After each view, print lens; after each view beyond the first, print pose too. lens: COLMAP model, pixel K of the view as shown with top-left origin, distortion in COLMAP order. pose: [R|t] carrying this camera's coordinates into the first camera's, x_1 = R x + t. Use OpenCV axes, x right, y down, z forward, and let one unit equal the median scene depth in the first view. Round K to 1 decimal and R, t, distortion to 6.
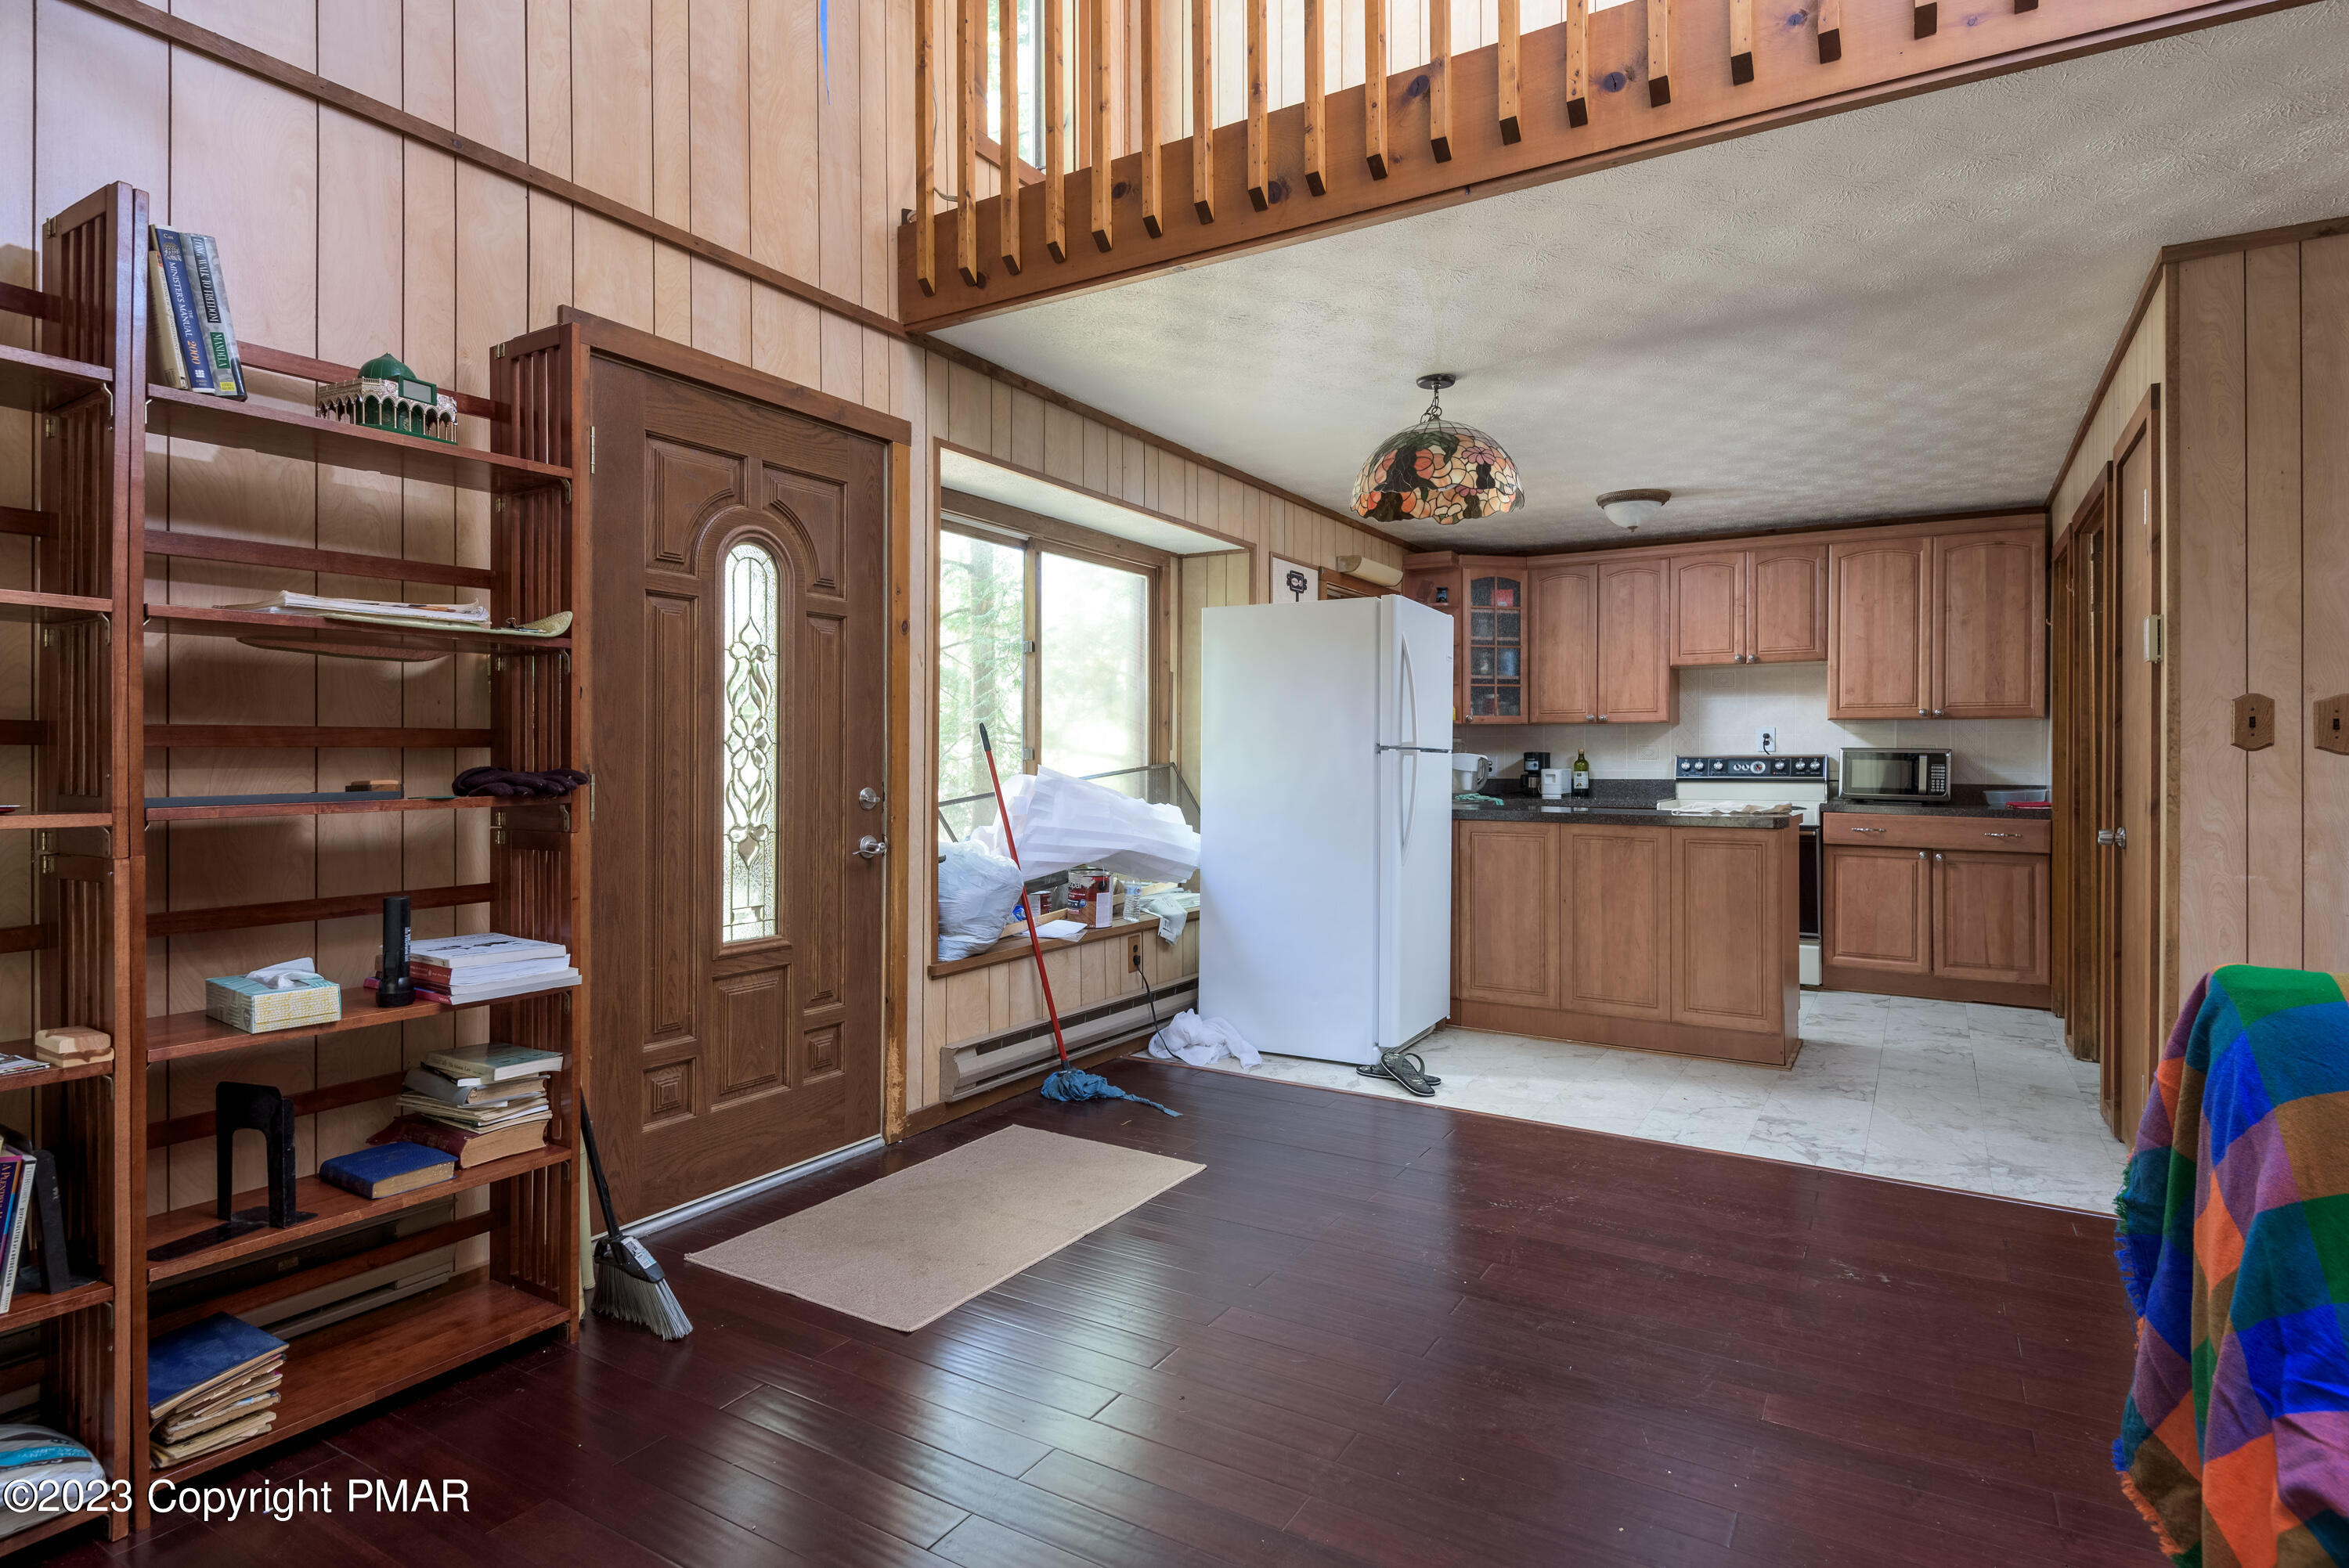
lens RADIAL K [[1233.1, 0, 1189.3], [0, 1233.1, 754.9], [0, 0, 1]] dist [0.019569, -0.000936]
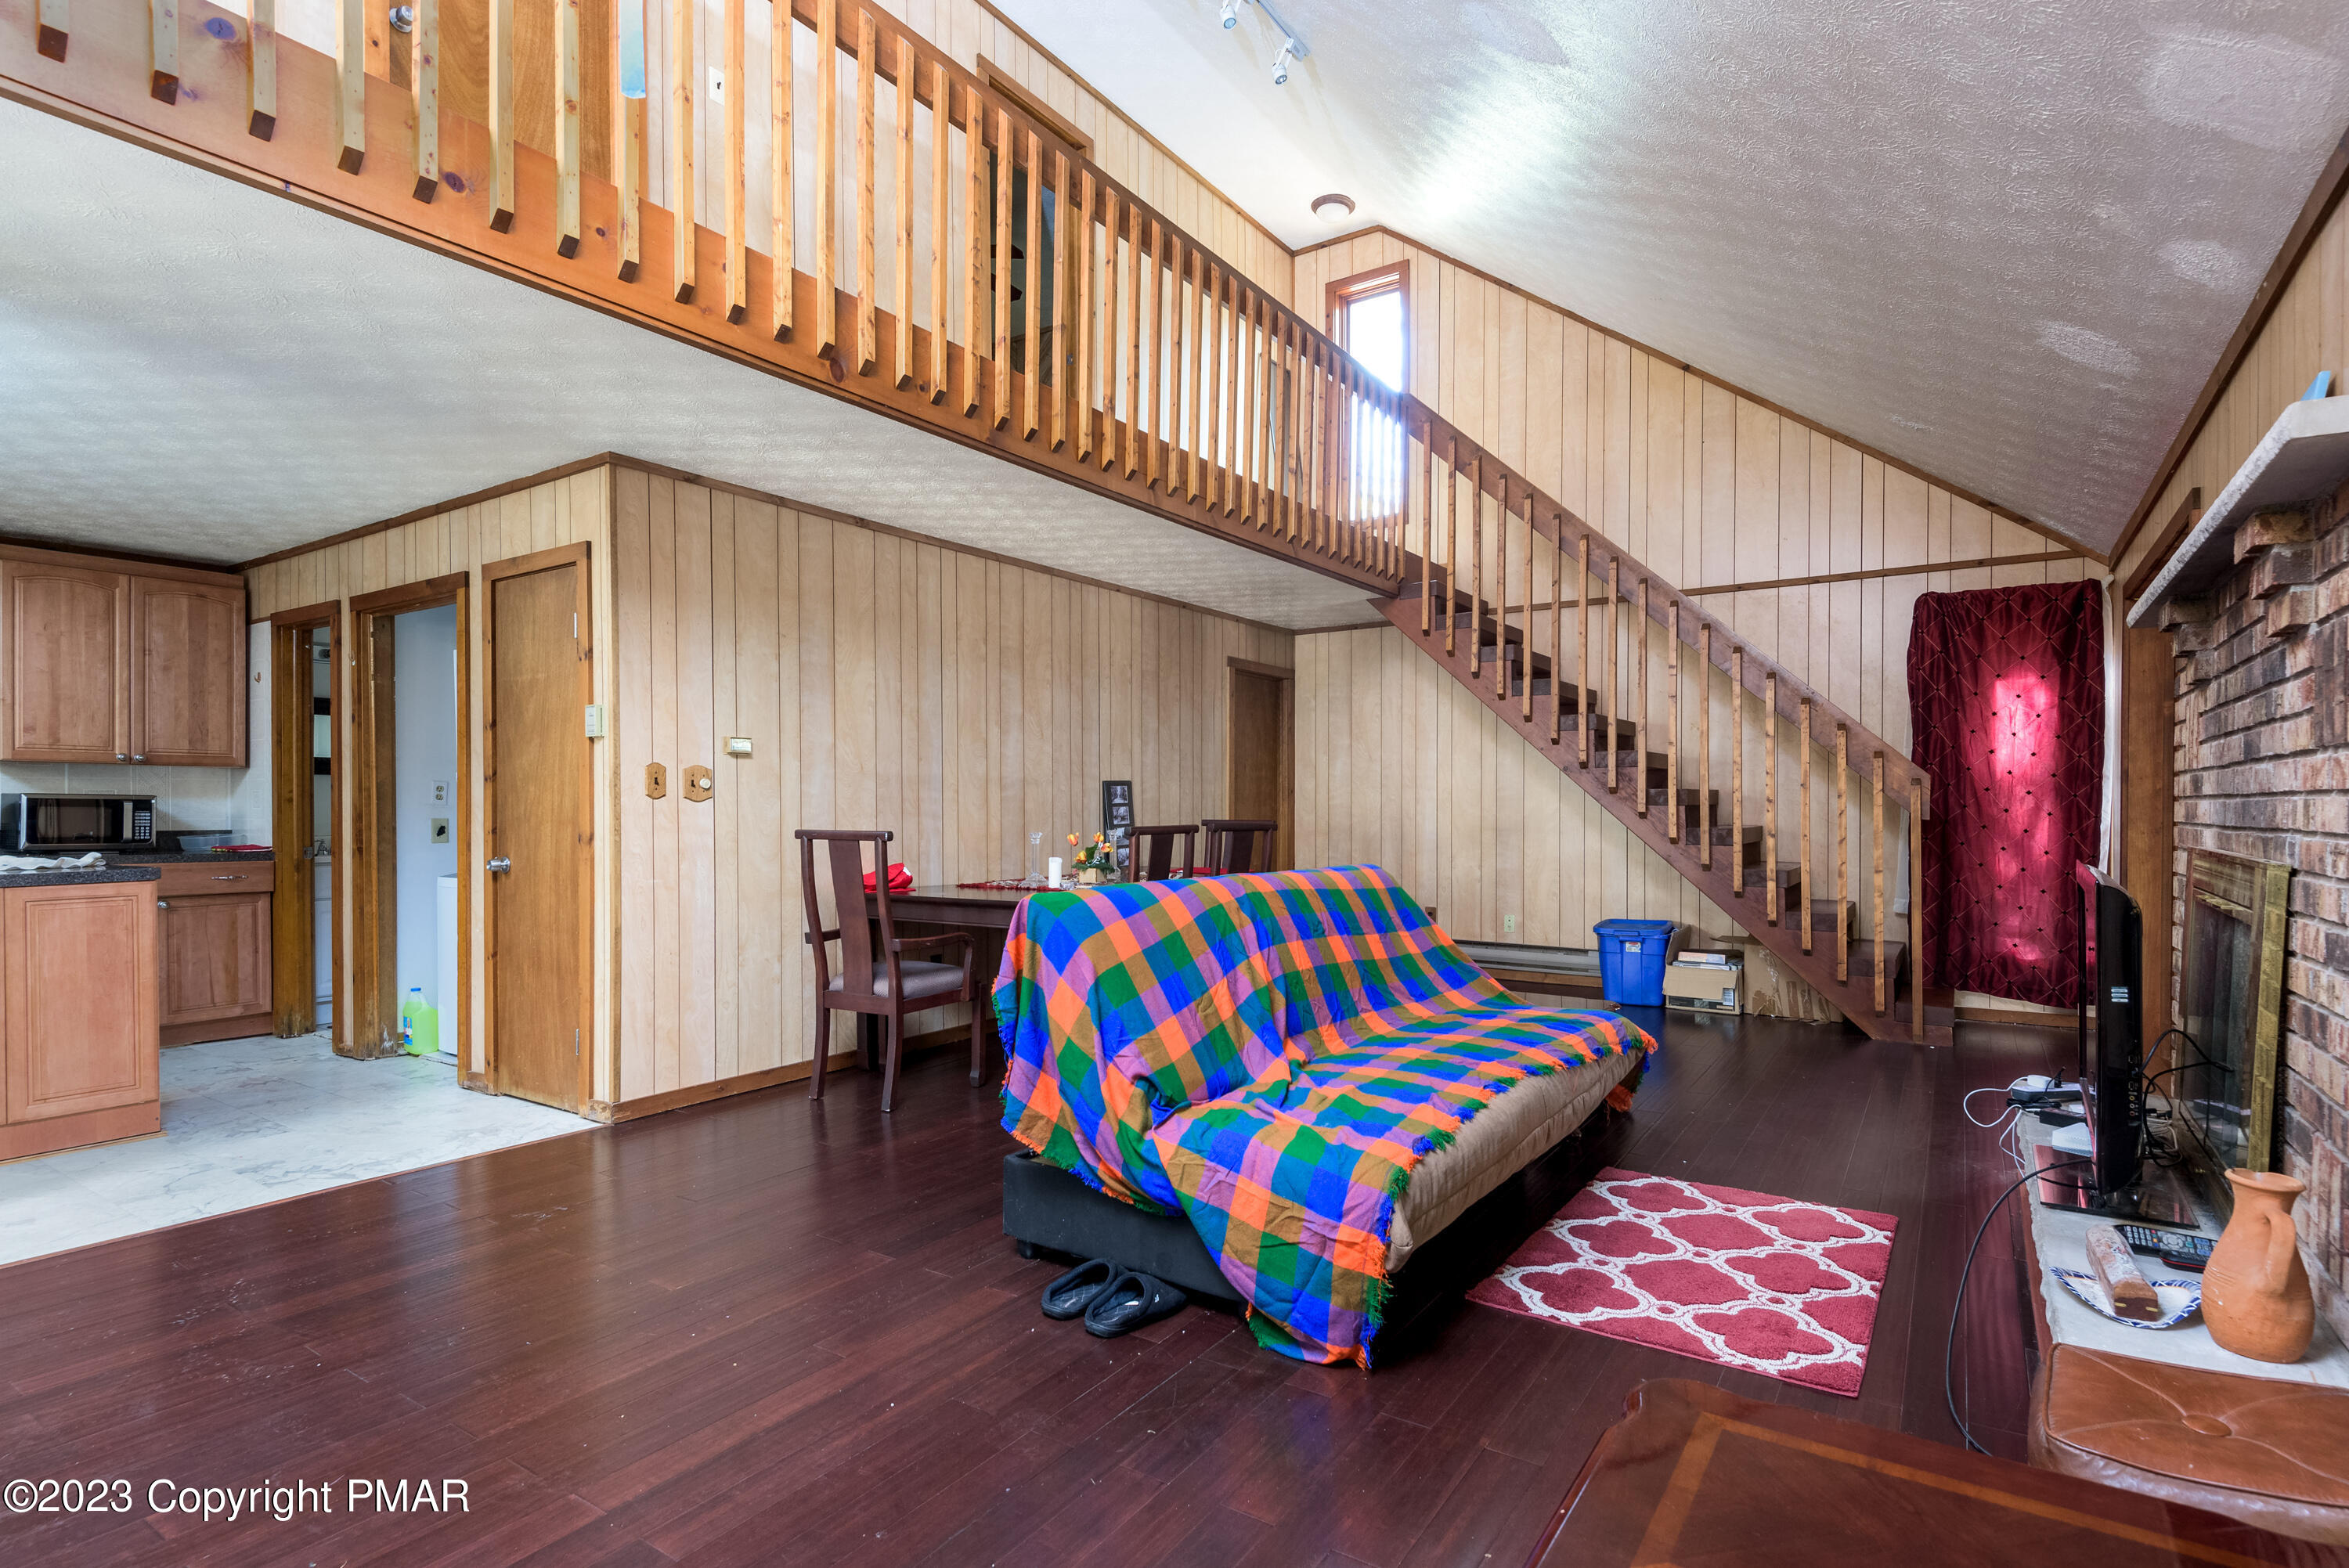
lens RADIAL K [[1168.0, 0, 1209.2], [0, 1168.0, 813.9], [0, 0, 1]] dist [-0.000152, -0.006704]
pose [[0.032325, -0.009194, 0.999435, -0.286411], [-0.001672, 0.999956, 0.009253, -0.000018], [-0.999476, -0.001970, 0.032308, 0.134396]]
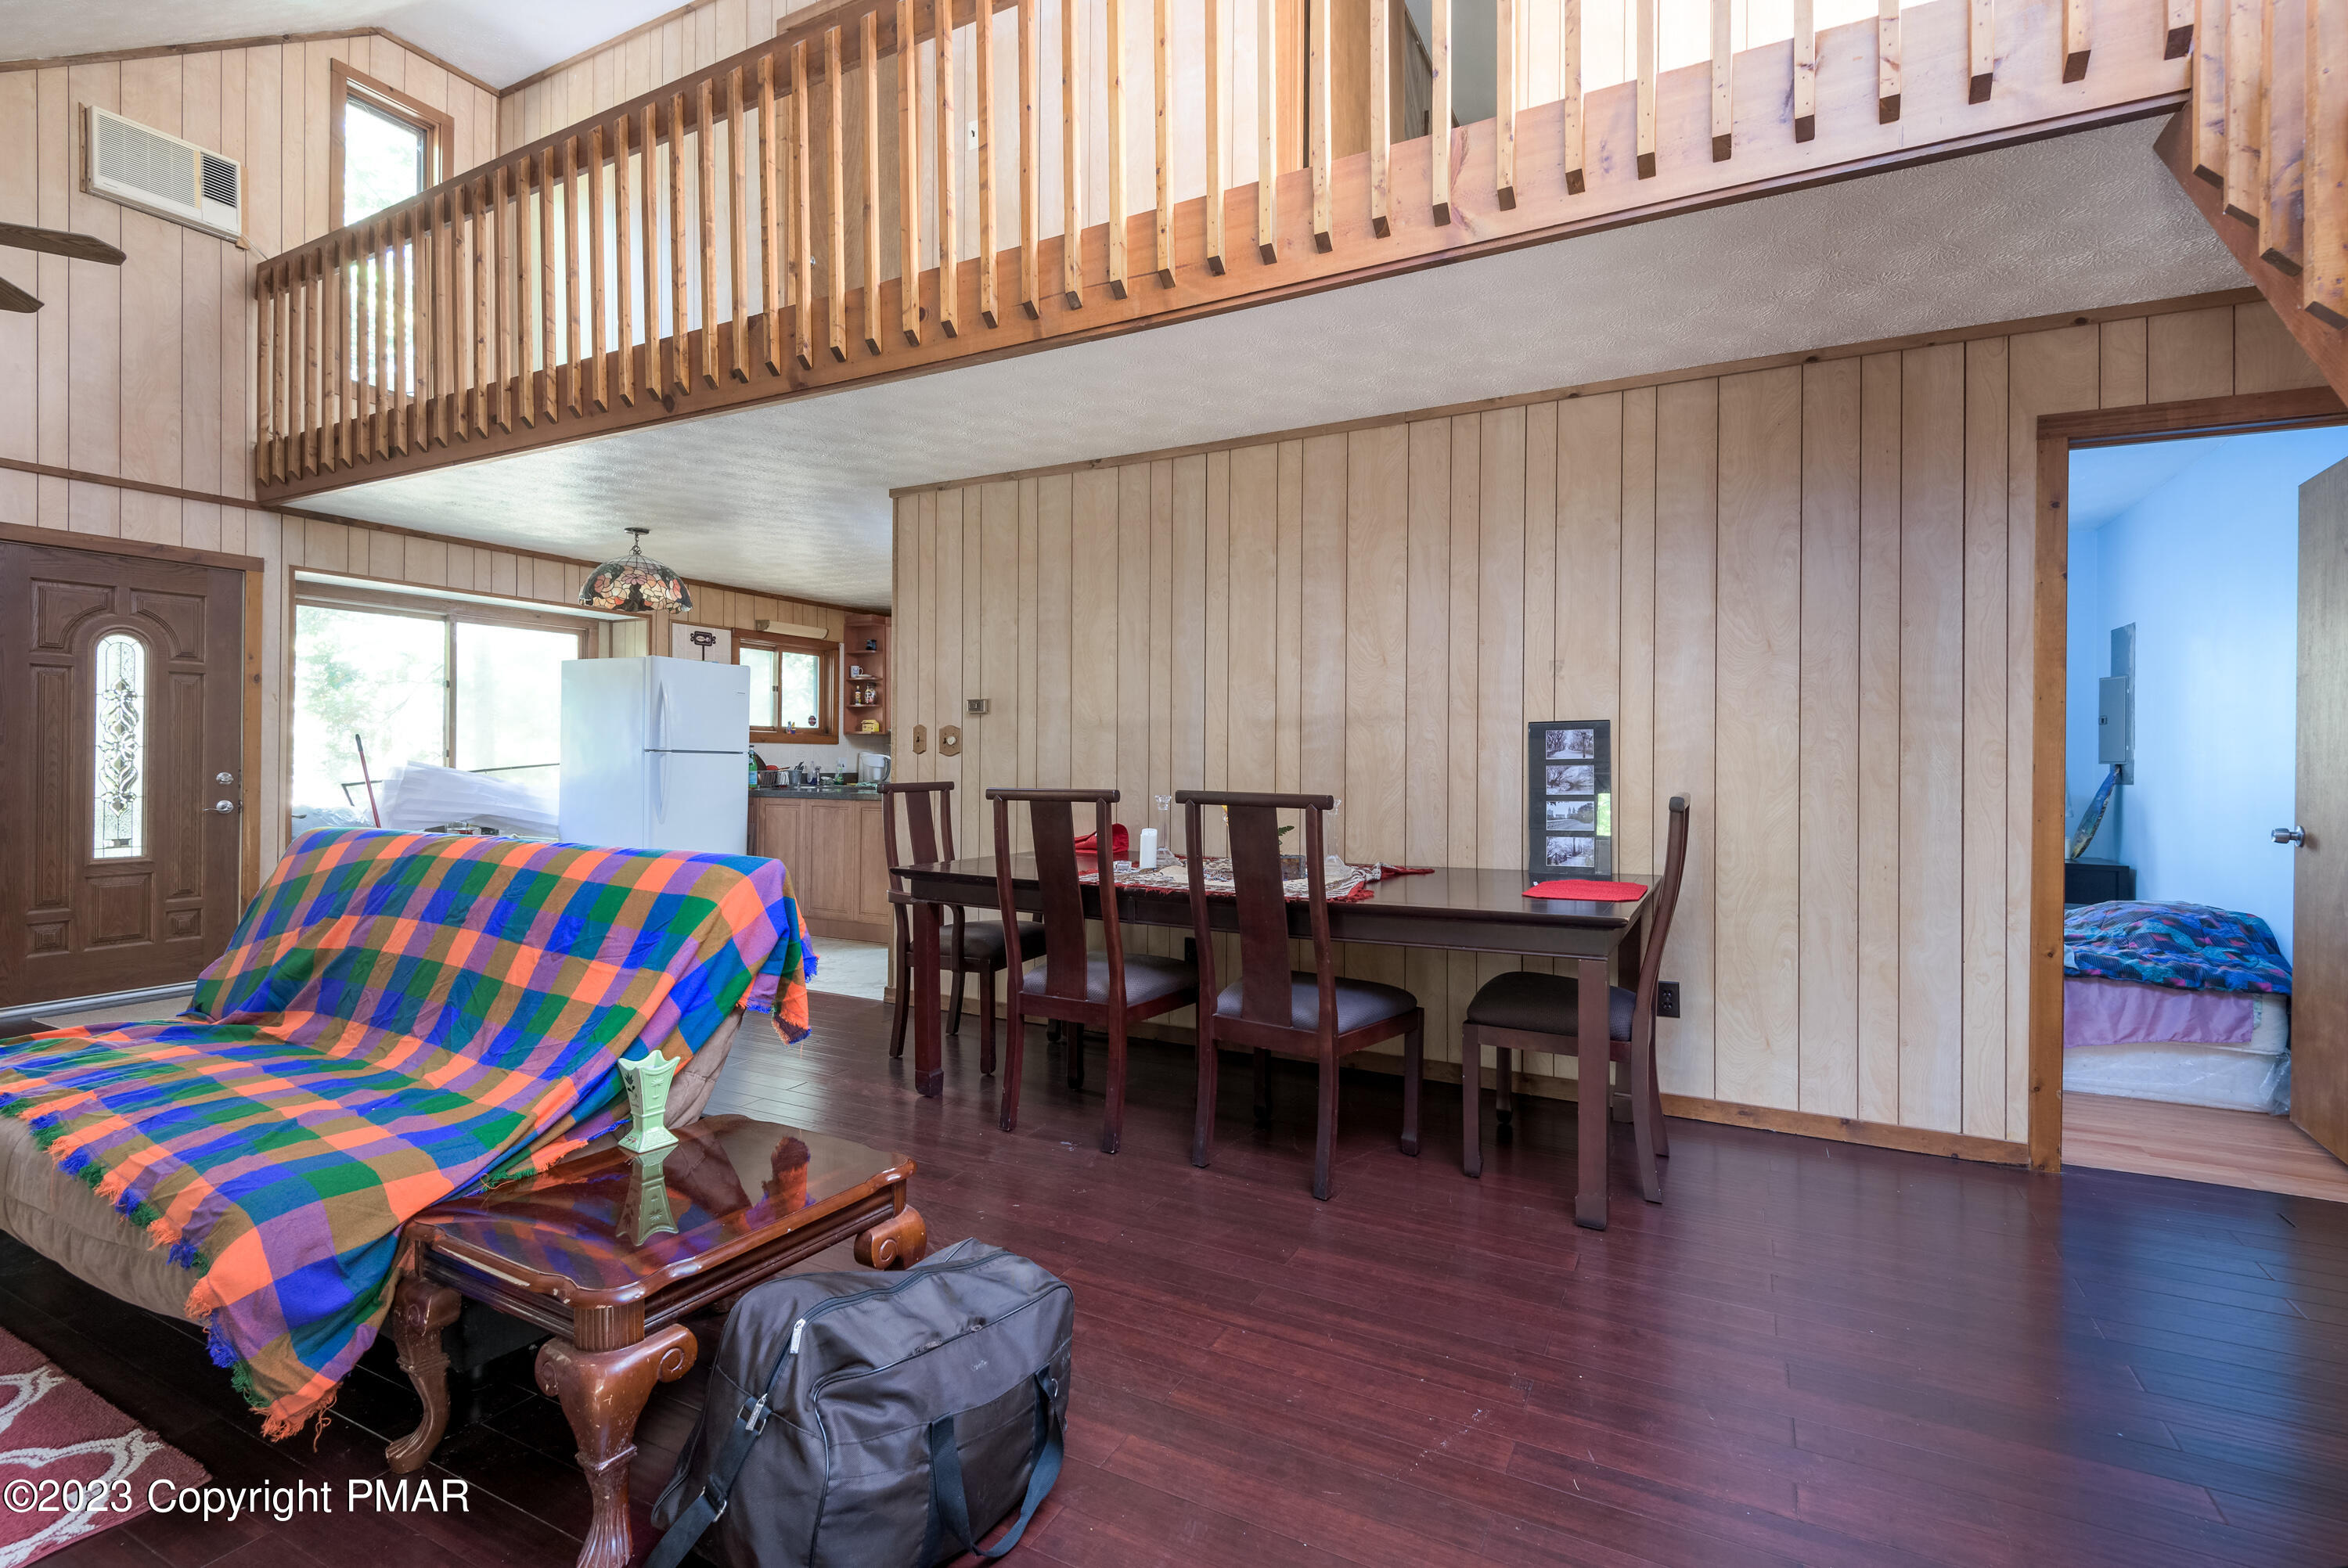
lens RADIAL K [[1061.8, 0, 1173.2], [0, 1061.8, 754.5], [0, 0, 1]] dist [0.001413, -0.010791]
pose [[0.997744, 0.004007, 0.067007, 0.566046], [-0.003940, 0.999992, -0.001127, -0.001266], [-0.067011, 0.000860, 0.997752, -0.327494]]
